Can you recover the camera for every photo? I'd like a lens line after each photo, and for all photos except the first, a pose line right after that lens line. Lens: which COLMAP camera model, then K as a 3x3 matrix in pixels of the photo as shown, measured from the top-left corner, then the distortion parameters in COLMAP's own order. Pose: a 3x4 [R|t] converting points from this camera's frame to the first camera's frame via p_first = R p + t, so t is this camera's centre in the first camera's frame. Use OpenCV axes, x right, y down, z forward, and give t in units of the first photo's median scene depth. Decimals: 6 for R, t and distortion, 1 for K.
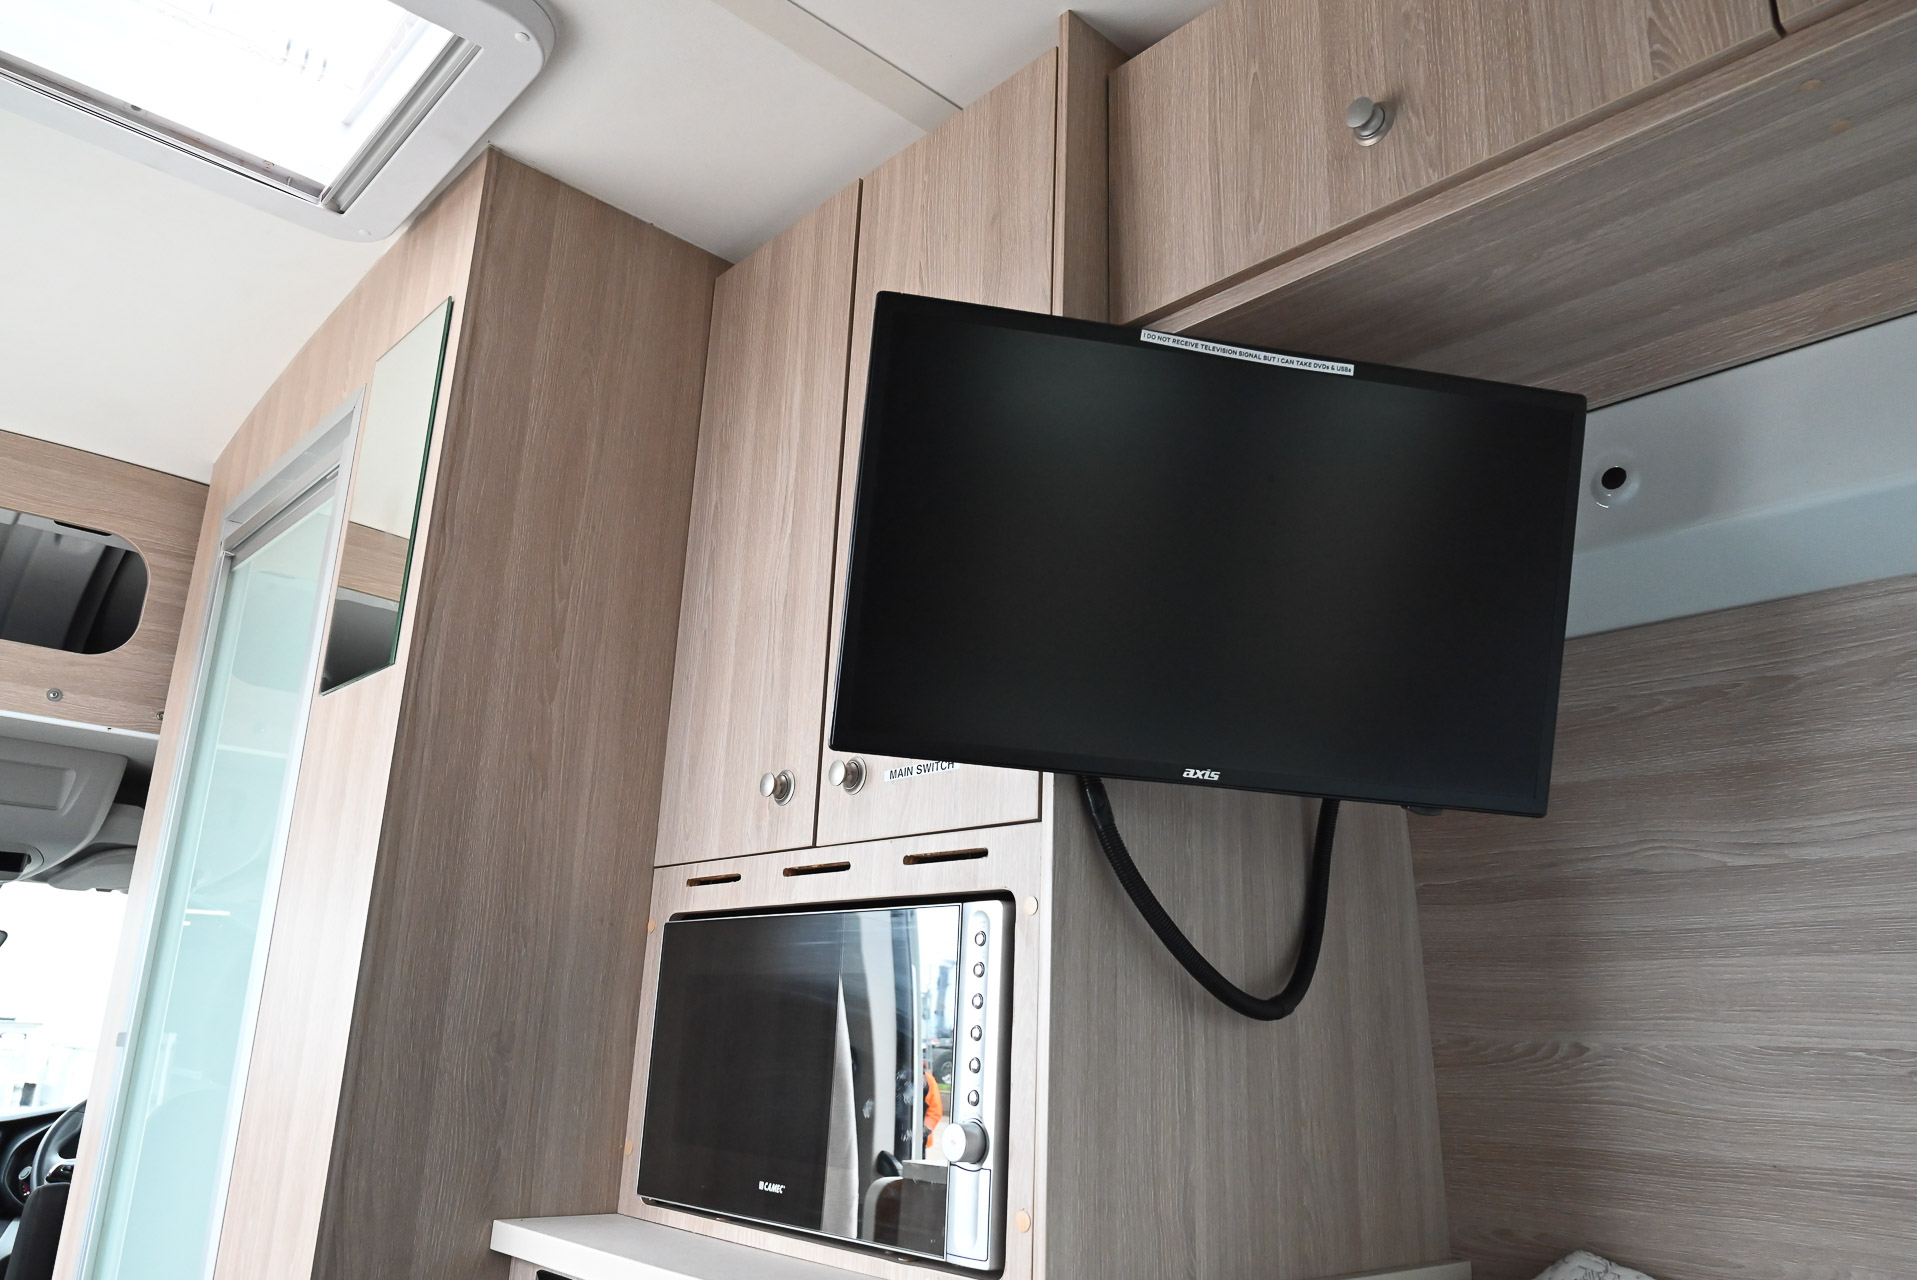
lens RADIAL K [[1359.5, 0, 888.6], [0, 1359.5, 641.1], [0, 0, 1]] dist [-0.083605, 0.000808]
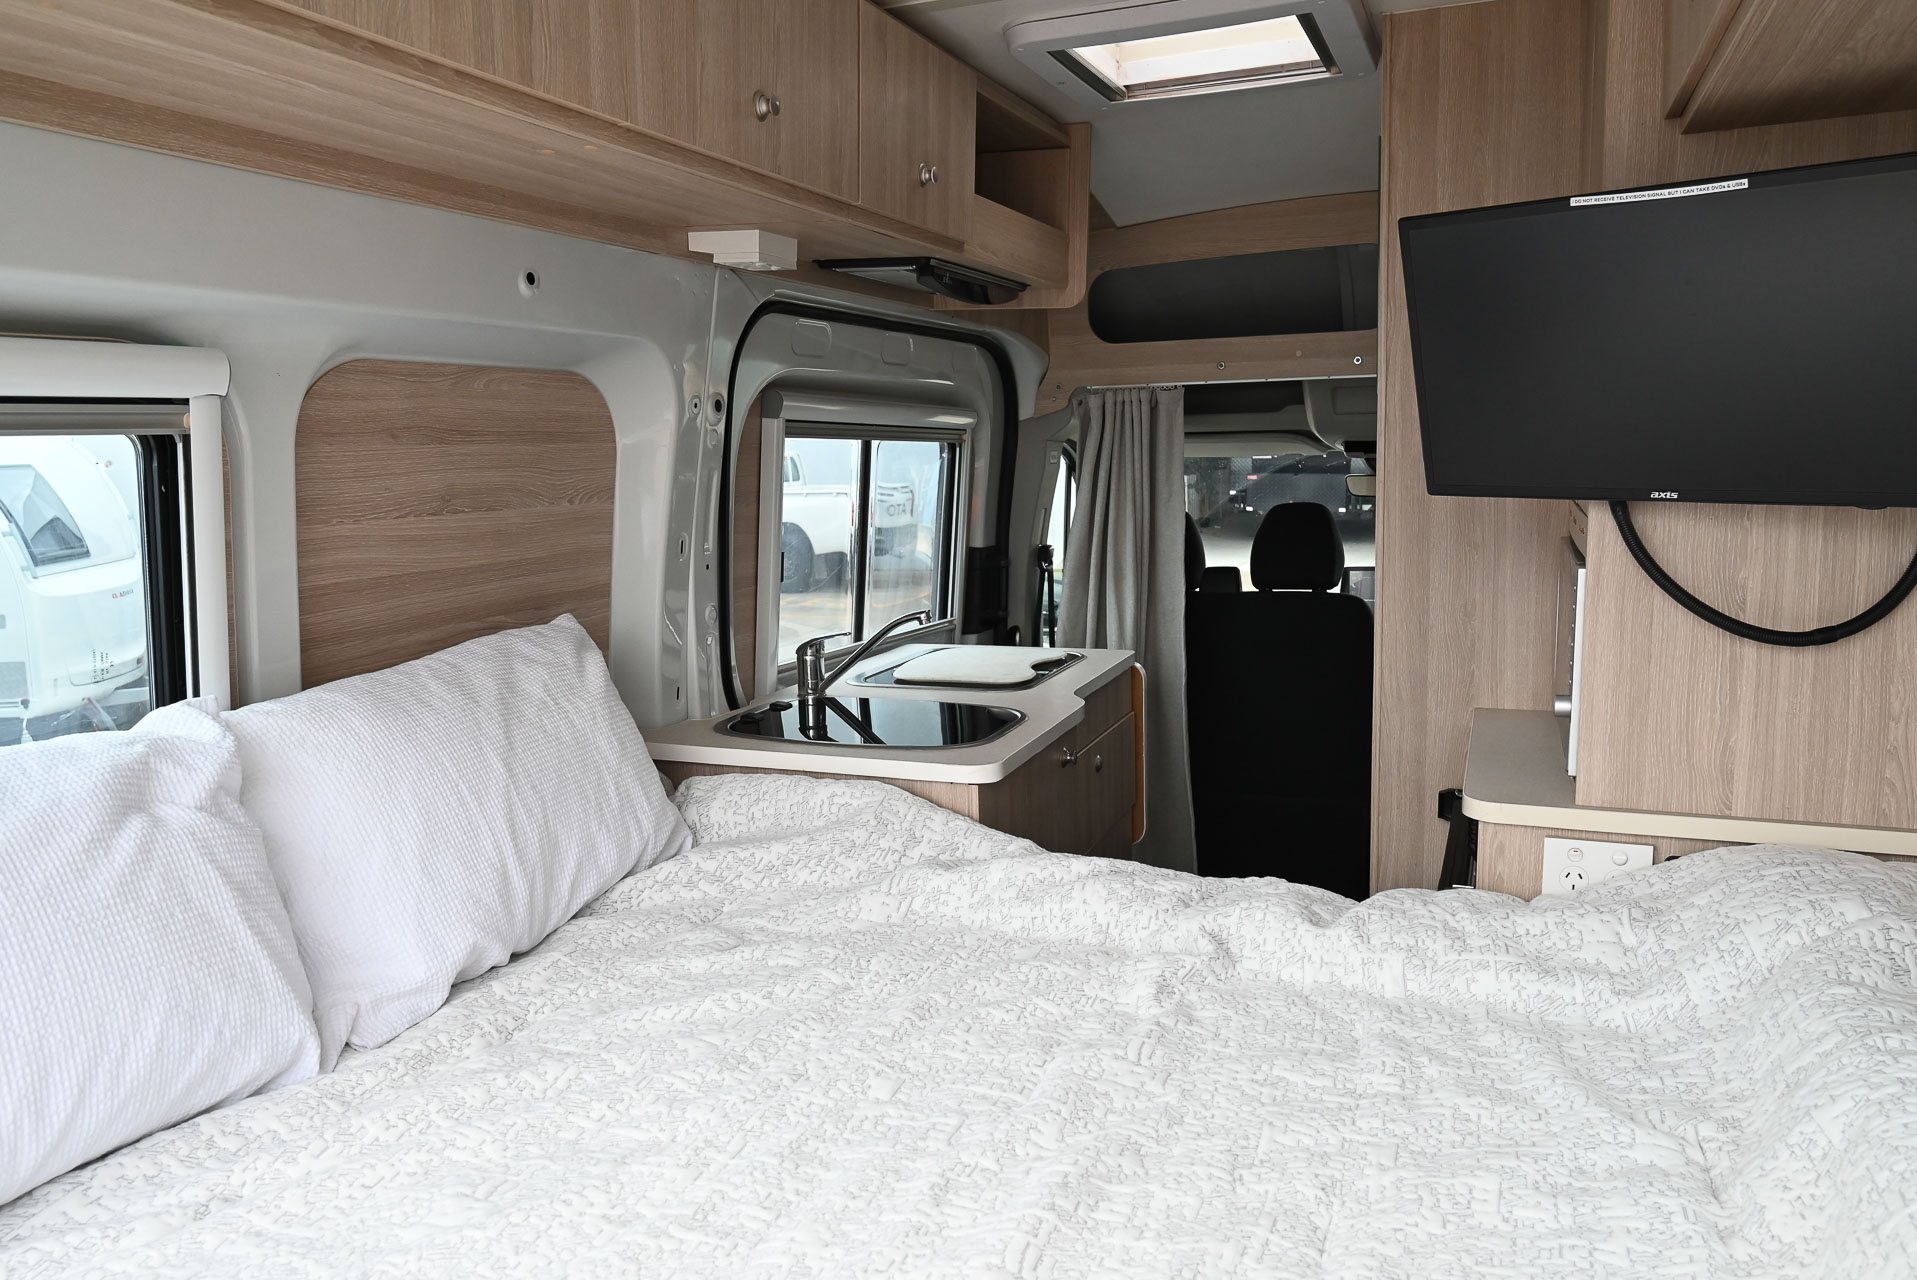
lens RADIAL K [[1423.5, 0, 958.5], [0, 1423.5, 640.0], [0, 0, 1]] dist [-0.002479, 0.002608]
pose [[0.466960, 0.076716, -0.880945, 1.179107], [0.299387, 0.923679, 0.239133, -0.337279], [0.832056, -0.375408, 0.408353, -0.320246]]
